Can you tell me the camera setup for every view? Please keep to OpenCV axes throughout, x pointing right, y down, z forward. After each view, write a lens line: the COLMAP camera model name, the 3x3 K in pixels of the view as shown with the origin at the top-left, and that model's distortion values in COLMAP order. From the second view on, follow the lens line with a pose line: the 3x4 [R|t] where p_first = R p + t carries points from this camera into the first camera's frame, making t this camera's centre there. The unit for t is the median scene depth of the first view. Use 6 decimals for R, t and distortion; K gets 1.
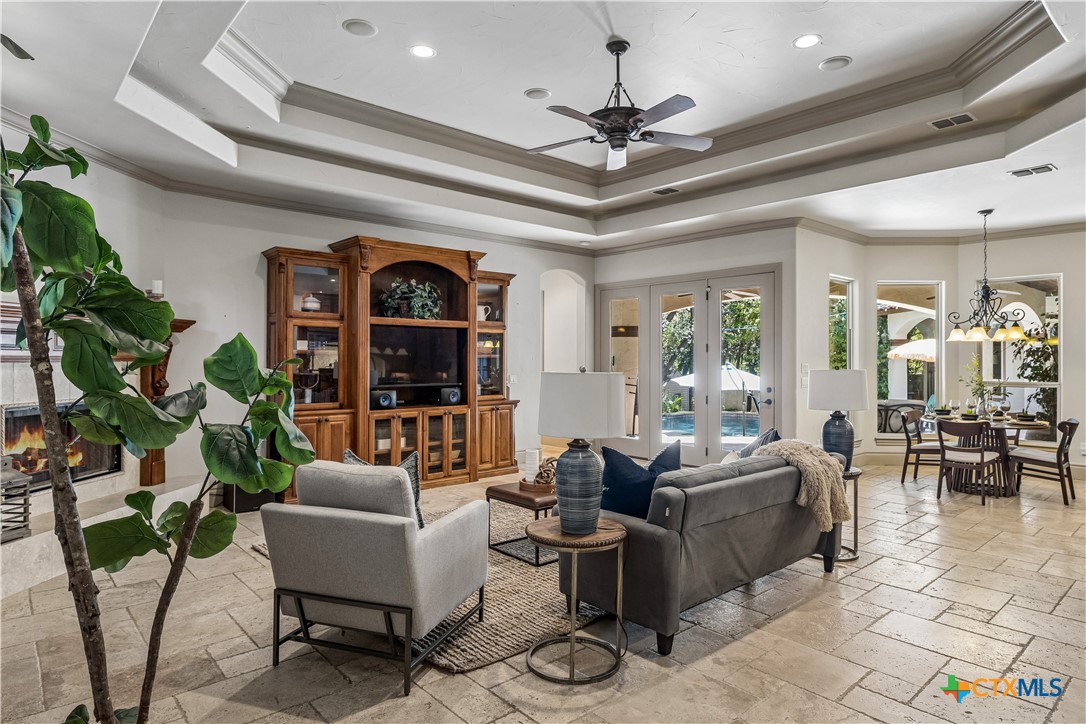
lens RADIAL K [[622.1, 0, 543.0], [0, 622.1, 362.0], [0, 0, 1]] dist [-0.002793, -0.000402]
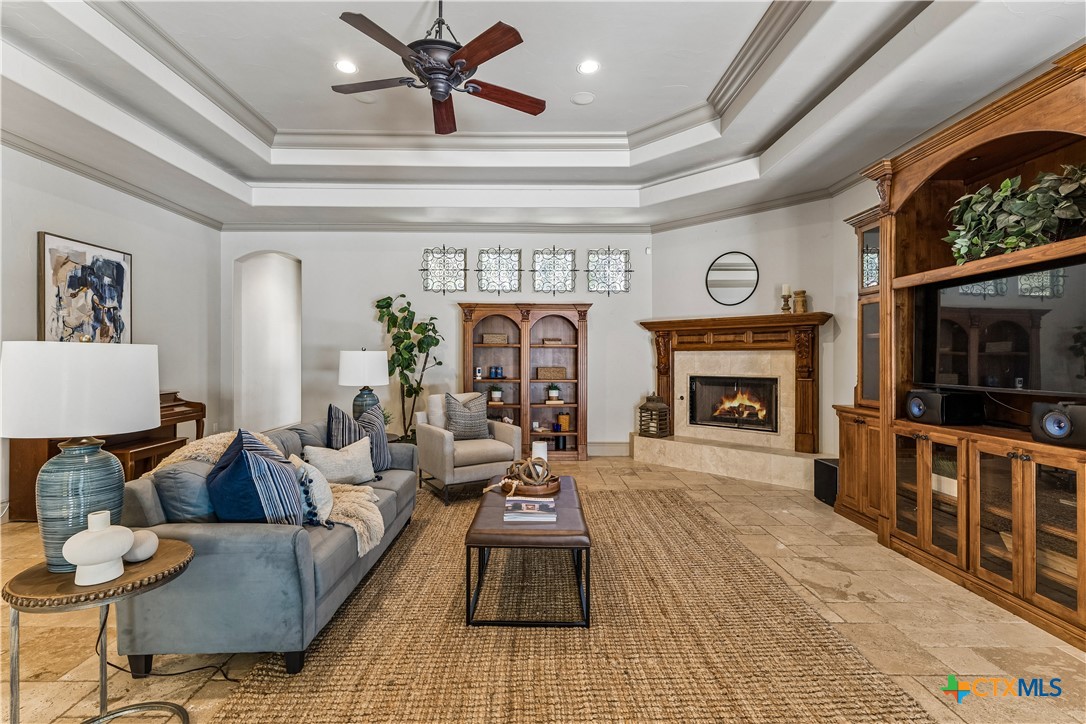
lens RADIAL K [[502.1, 0, 544.7], [0, 502.1, 357.8], [0, 0, 1]] dist [0.002016, -0.000587]
pose [[-0.646458, -0.000250, -0.762950, 0.372980], [-0.003379, 0.999991, 0.002536, 0.012410], [0.762942, 0.004218, -0.646453, 1.051926]]
